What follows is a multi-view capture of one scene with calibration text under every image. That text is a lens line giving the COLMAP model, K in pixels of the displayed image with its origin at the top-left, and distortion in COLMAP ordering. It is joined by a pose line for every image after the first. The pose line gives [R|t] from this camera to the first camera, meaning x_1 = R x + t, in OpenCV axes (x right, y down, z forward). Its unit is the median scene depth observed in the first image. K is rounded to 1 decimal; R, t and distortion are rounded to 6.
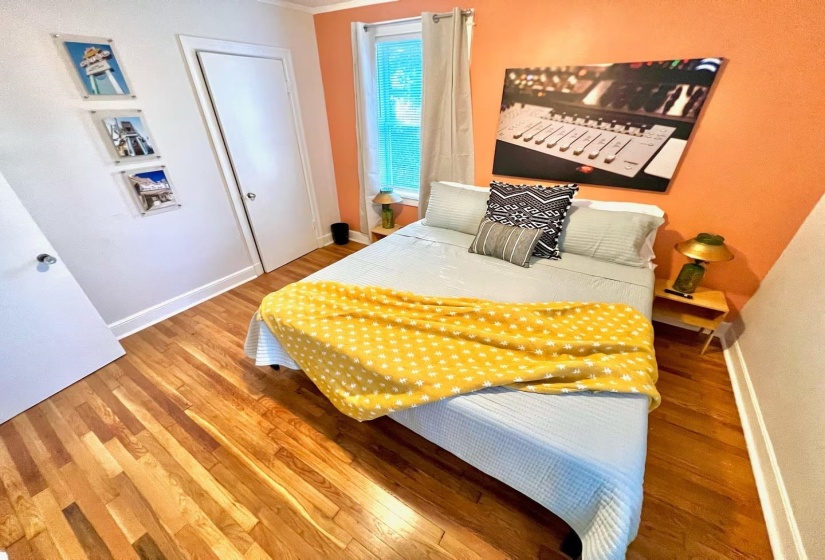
lens RADIAL K [[337.0, 0, 409.0], [0, 337.0, 285.7], [0, 0, 1]] dist [-0.000021, -0.000054]
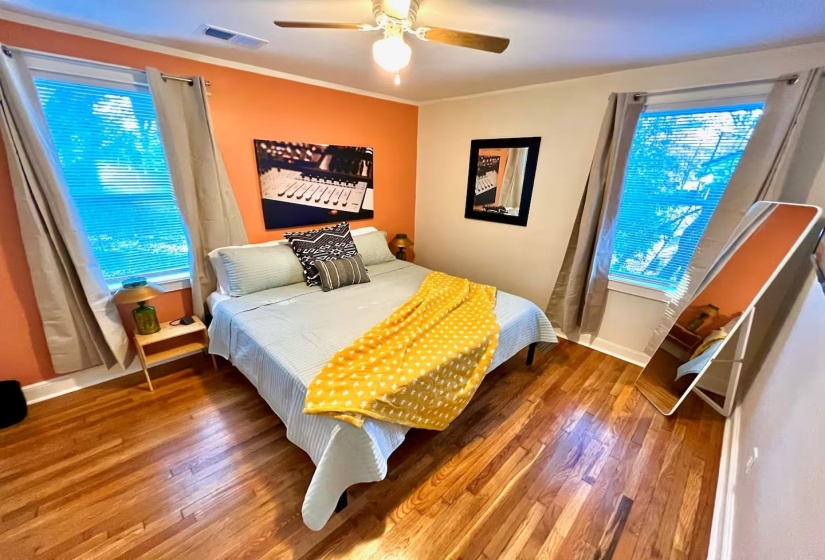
lens RADIAL K [[350.2, 0, 407.7], [0, 350.2, 265.2], [0, 0, 1]] dist [-0.001046, -0.000417]
pose [[0.187978, -0.249133, 0.950051, -0.893723], [0.454665, 0.879484, 0.140668, -0.230158], [-0.870600, 0.405512, 0.278595, 0.443699]]
